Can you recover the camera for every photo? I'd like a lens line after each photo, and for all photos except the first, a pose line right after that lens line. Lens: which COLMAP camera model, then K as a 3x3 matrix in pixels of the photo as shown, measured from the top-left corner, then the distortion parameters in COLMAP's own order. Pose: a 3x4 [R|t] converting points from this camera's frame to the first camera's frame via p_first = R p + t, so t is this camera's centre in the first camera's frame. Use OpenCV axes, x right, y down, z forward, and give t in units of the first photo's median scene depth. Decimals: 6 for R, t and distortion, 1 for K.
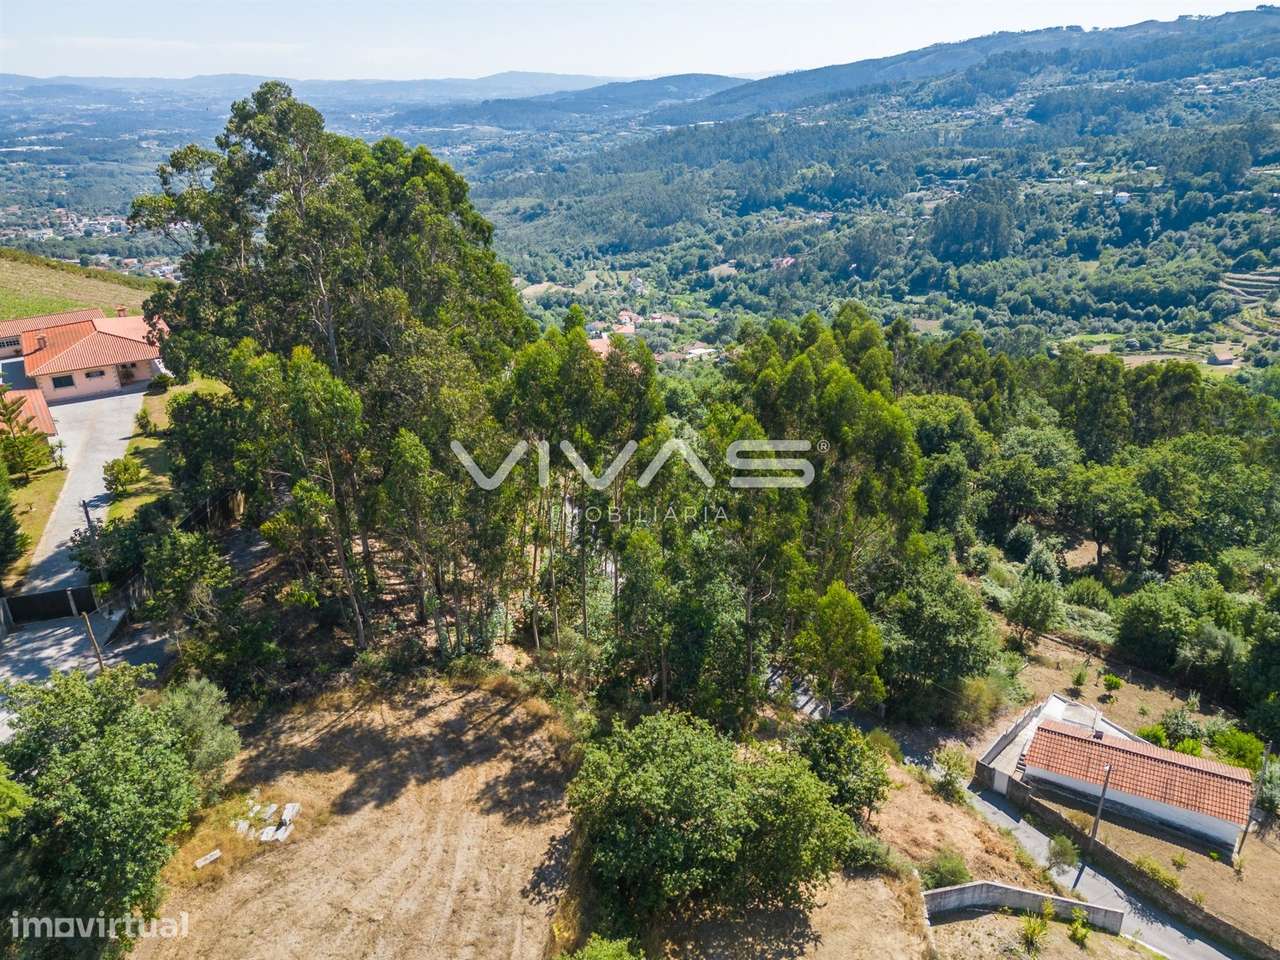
lens RADIAL K [[902.2, 0, 640.0], [0, 902.2, 480.0], [0, 0, 1]] dist [0.073632, -0.062696]
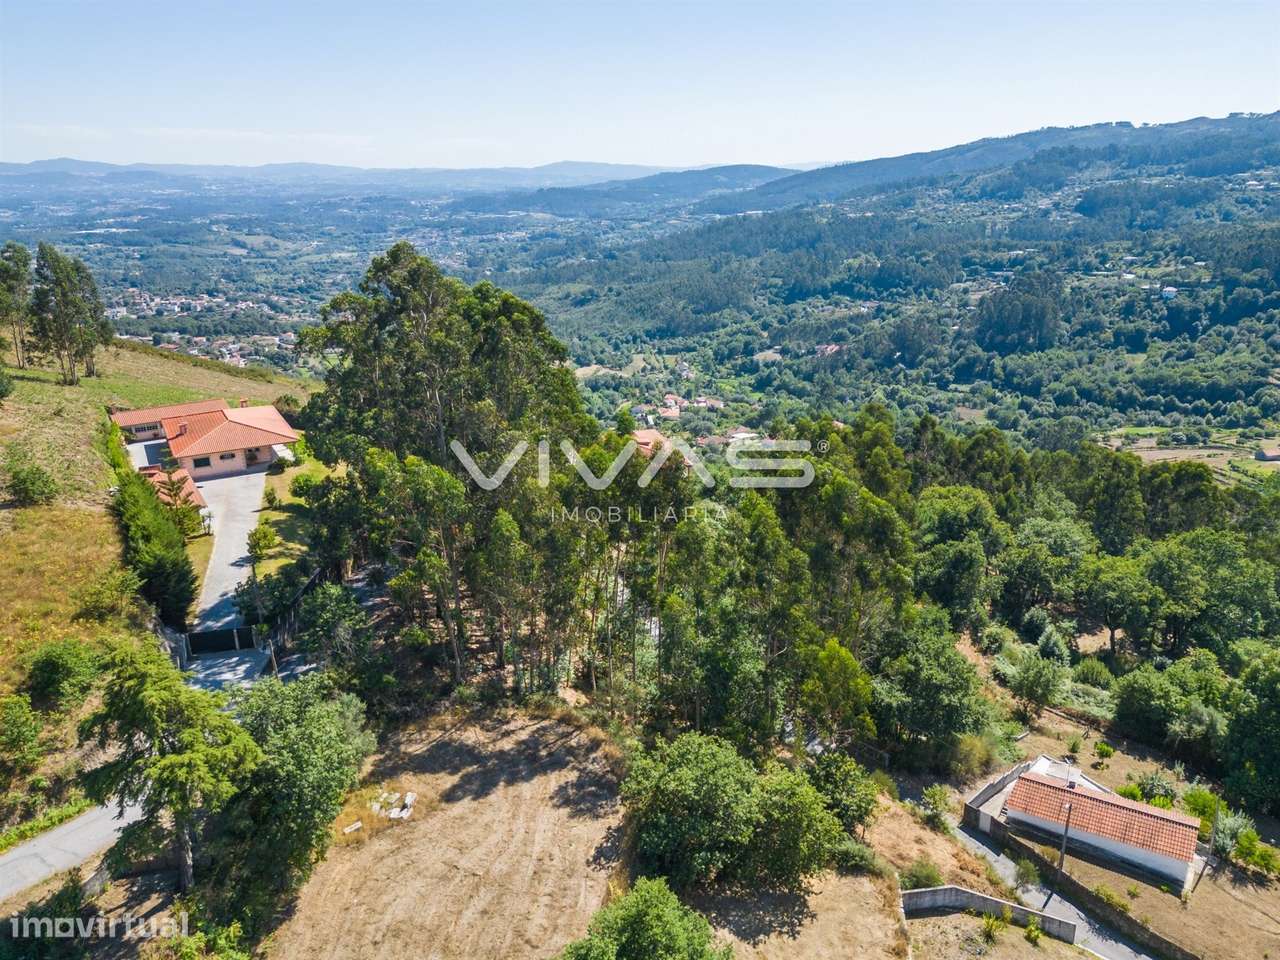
lens RADIAL K [[902.2, 0, 640.0], [0, 902.2, 480.0], [0, 0, 1]] dist [0.073632, -0.062696]
pose [[0.998609, 0.021233, -0.048271, 0.000769], [-0.025438, 0.995775, -0.088236, 0.006947], [0.046194, 0.089341, 0.994929, -0.172437]]
